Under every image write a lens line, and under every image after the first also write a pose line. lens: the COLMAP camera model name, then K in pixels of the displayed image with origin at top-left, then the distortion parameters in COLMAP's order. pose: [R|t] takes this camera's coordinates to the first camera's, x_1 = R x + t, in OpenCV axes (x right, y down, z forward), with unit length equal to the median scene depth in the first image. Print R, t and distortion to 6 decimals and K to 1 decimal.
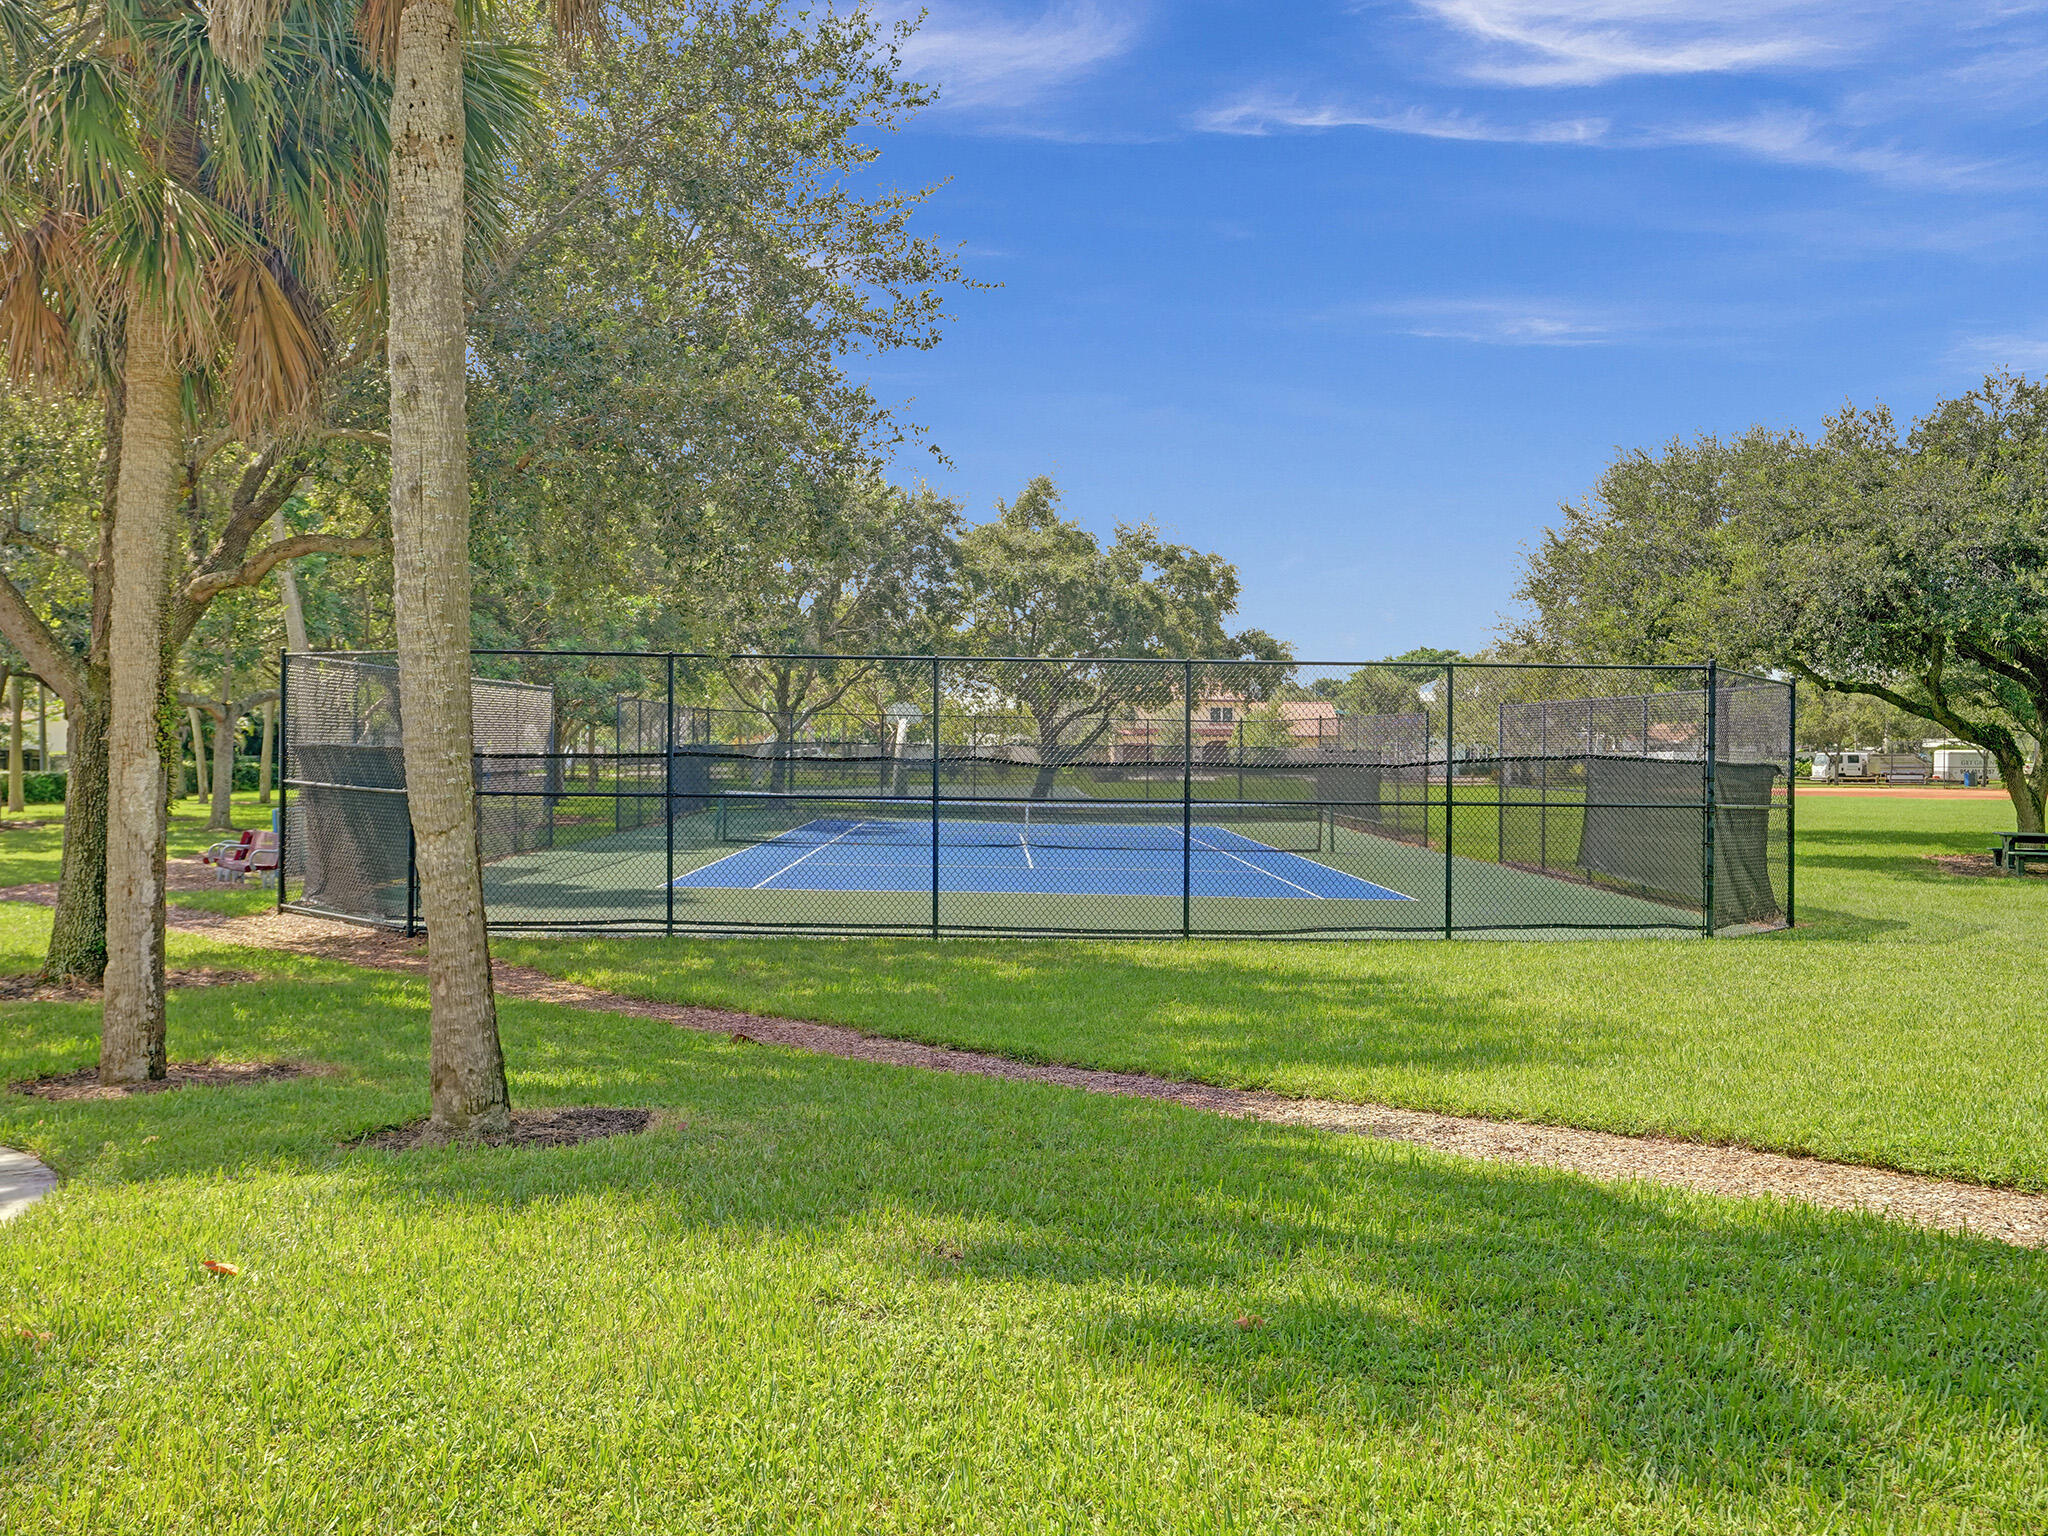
lens RADIAL K [[1860.6, 0, 1024.0], [0, 1860.6, 768.0], [0, 0, 1]] dist [0.001867, 0.069837]
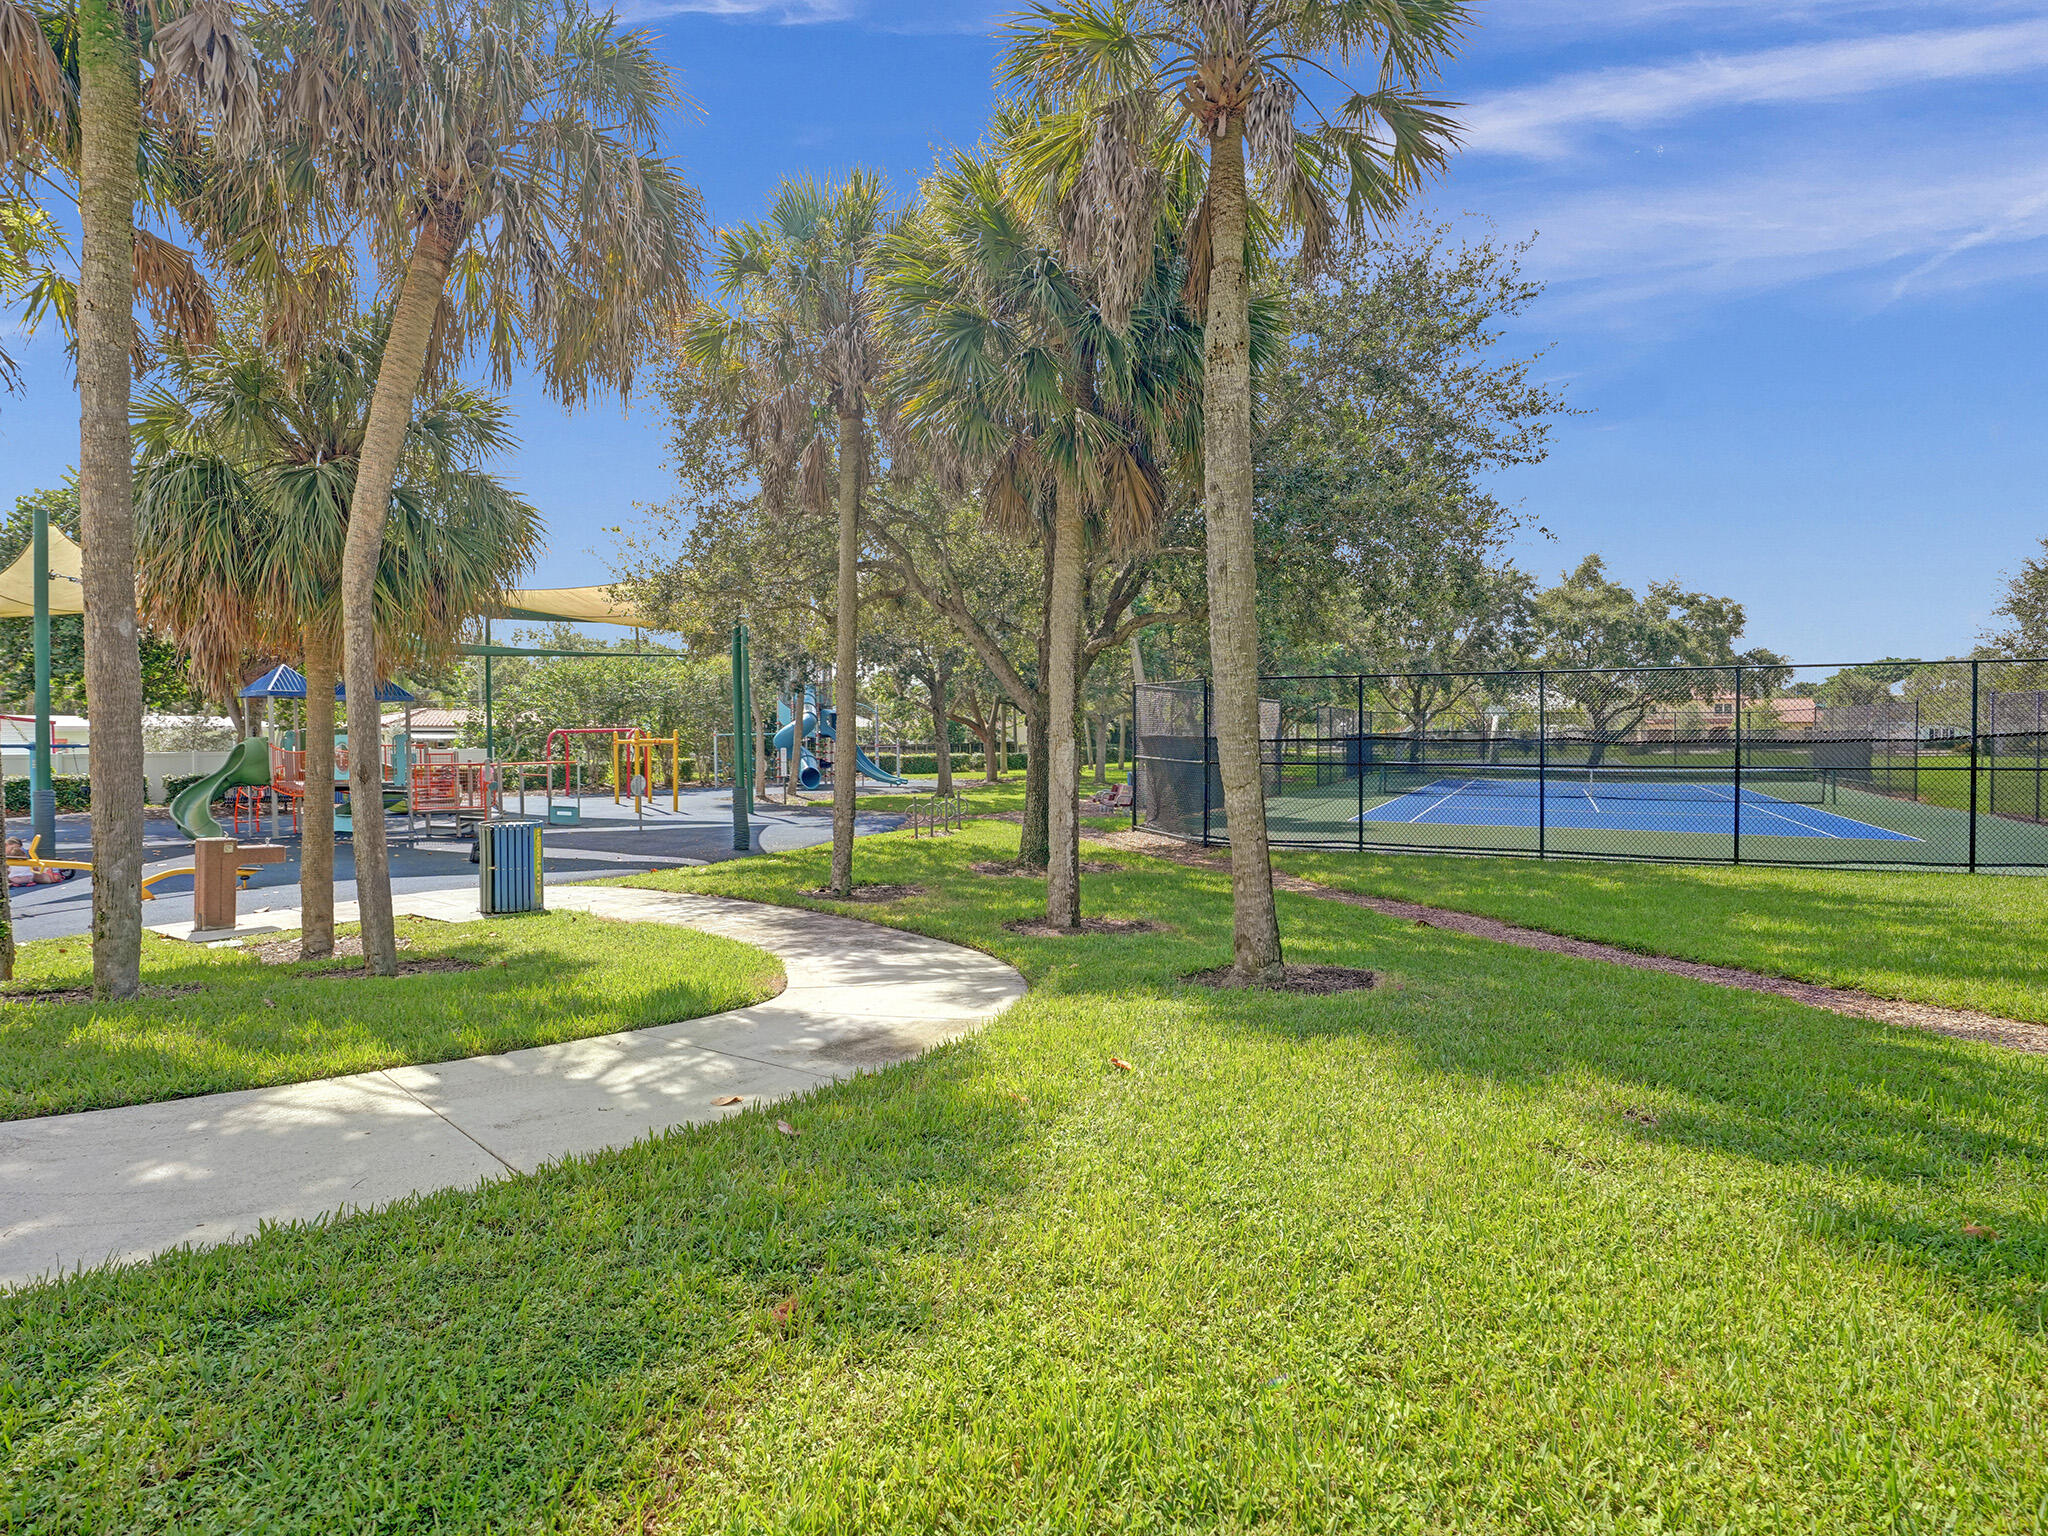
lens RADIAL K [[960.3, 0, 1024.0], [0, 960.3, 768.0], [0, 0, 1]] dist [0.000127, -0.000060]
pose [[0.890180, -0.002316, -0.455604, -0.076858], [0.009668, 0.999858, 0.013806, 0.004363], [0.455507, -0.016695, 0.890076, 0.143447]]
